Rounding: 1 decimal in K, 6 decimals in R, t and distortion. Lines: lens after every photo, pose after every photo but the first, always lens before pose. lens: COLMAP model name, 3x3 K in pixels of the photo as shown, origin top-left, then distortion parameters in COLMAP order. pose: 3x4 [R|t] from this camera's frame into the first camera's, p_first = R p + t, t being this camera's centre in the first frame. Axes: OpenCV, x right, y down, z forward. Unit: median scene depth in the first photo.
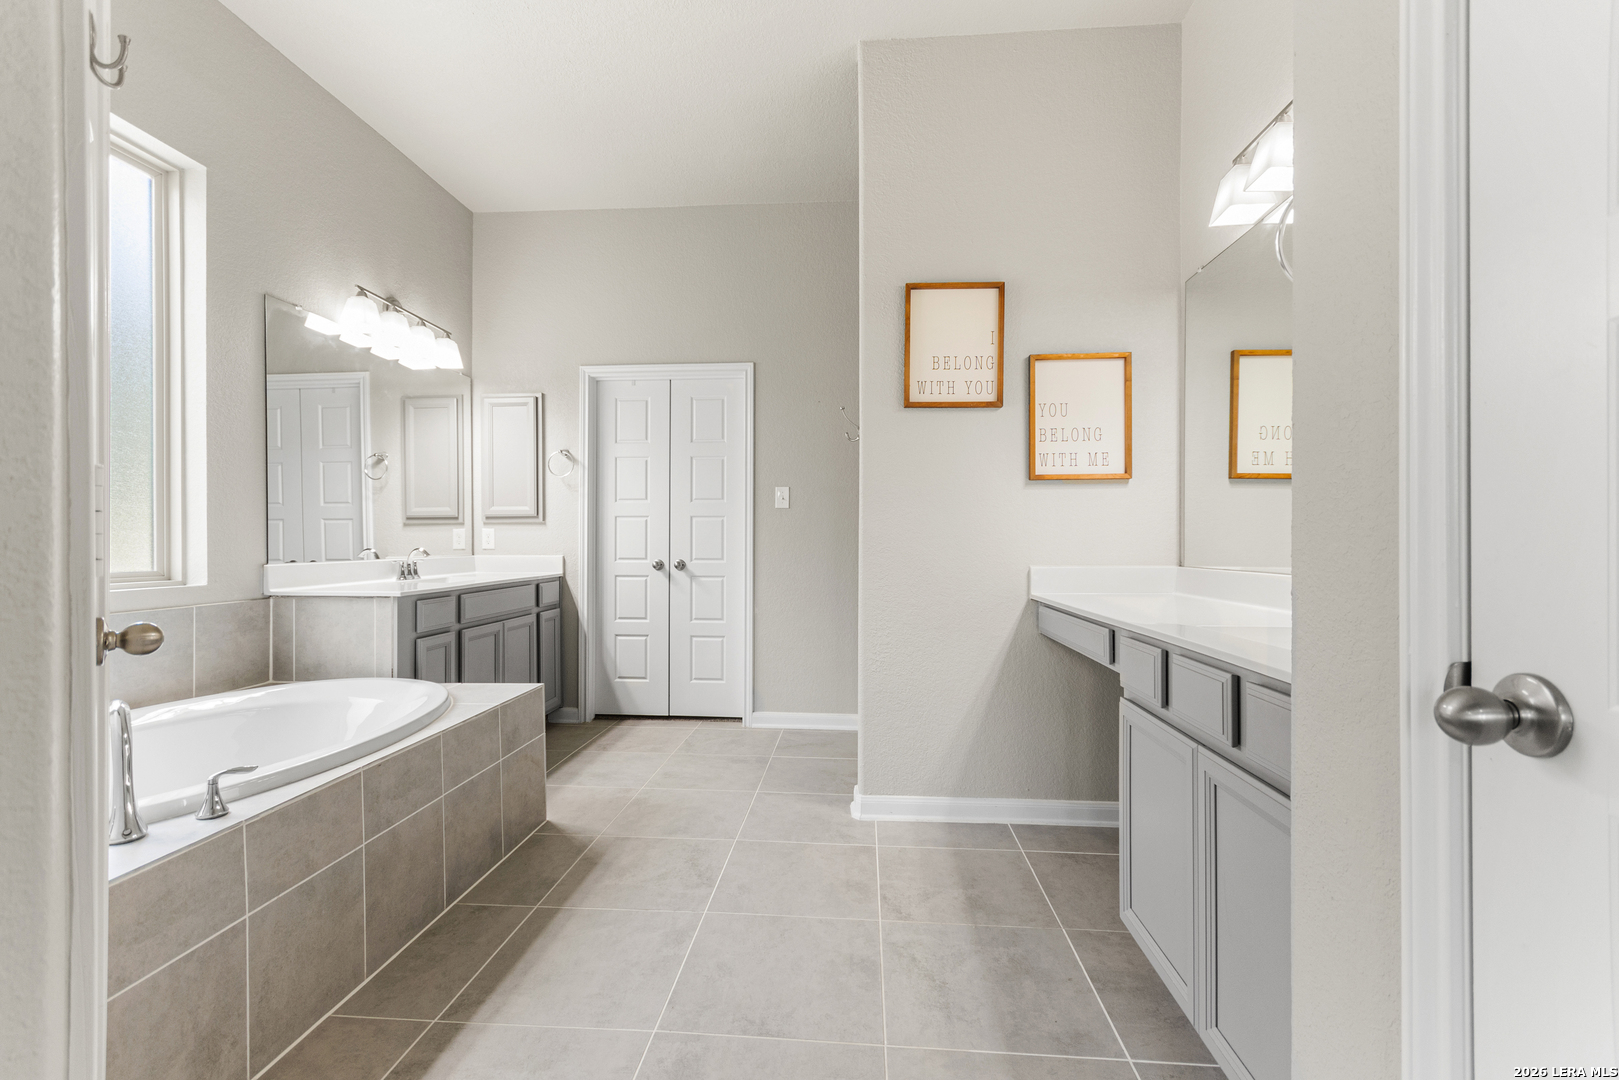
lens RADIAL K [[725.1, 0, 806.2], [0, 725.1, 537.0], [0, 0, 1]] dist [0.008748, -0.000362]
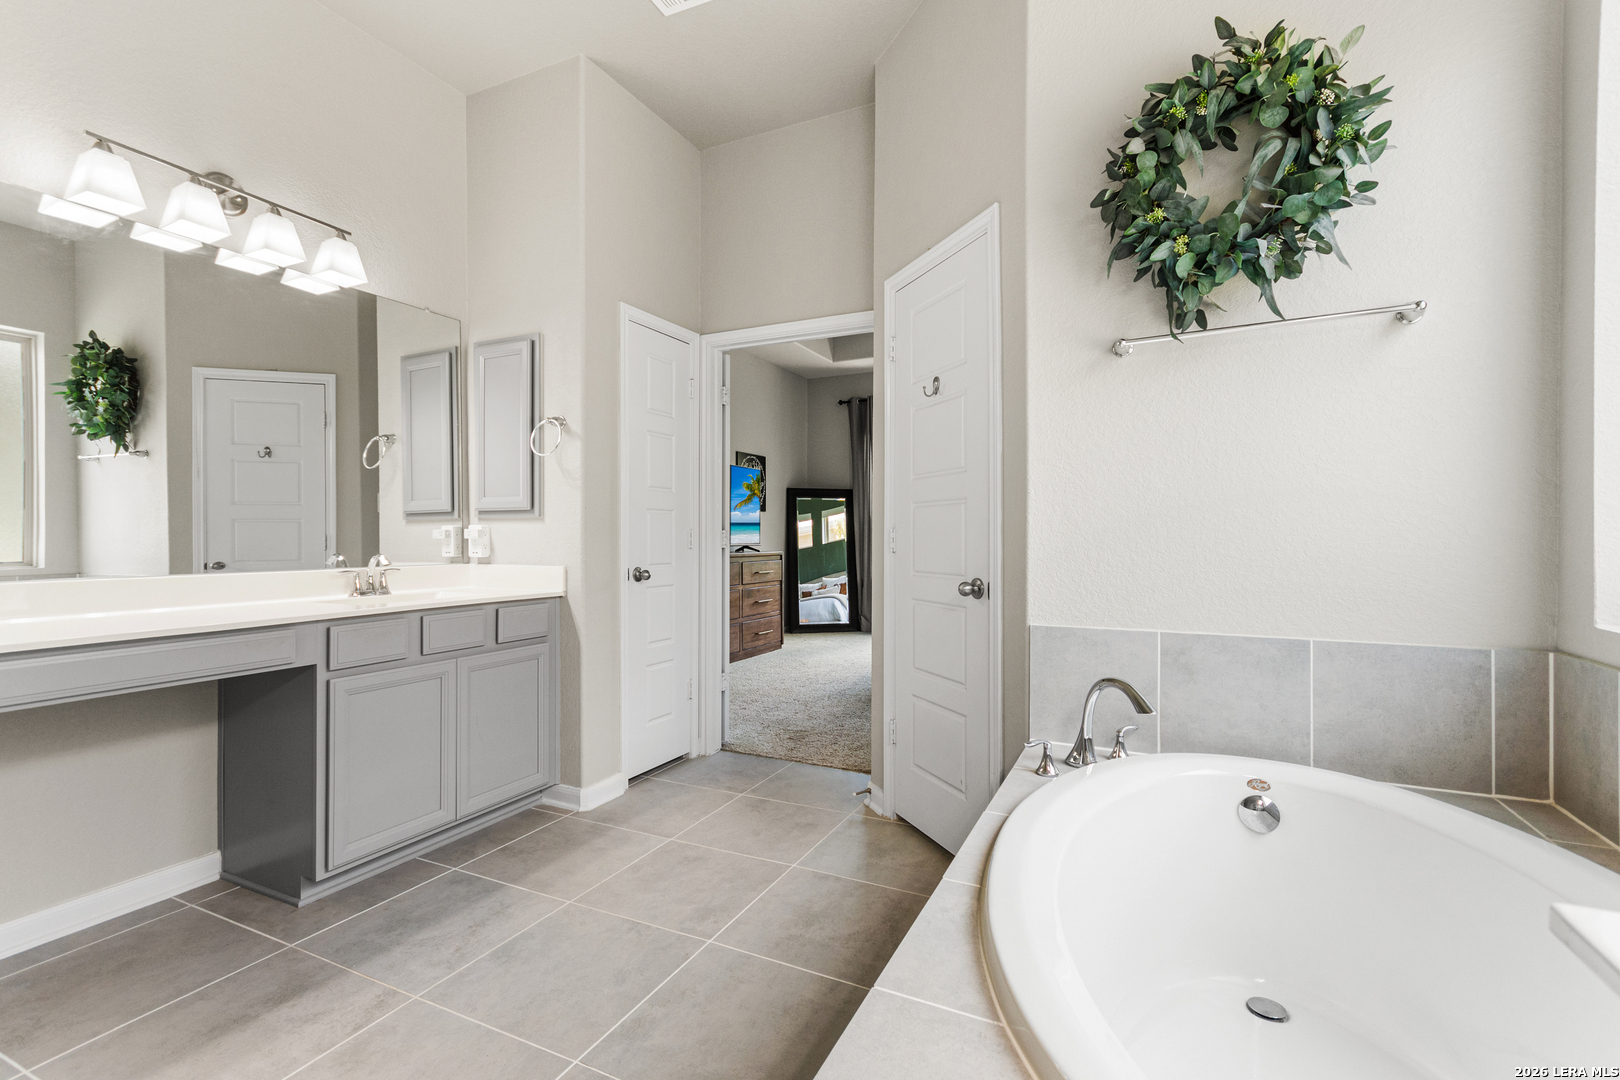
lens RADIAL K [[725.6, 0, 806.7], [0, 725.6, 537.0], [0, 0, 1]] dist [0.008748, -0.000362]
pose [[-0.932514, -0.002795, 0.361124, -0.404464], [-0.002968, 0.999996, 0.000078, -0.005447], [-0.361123, -0.000999, -0.932518, 1.051097]]
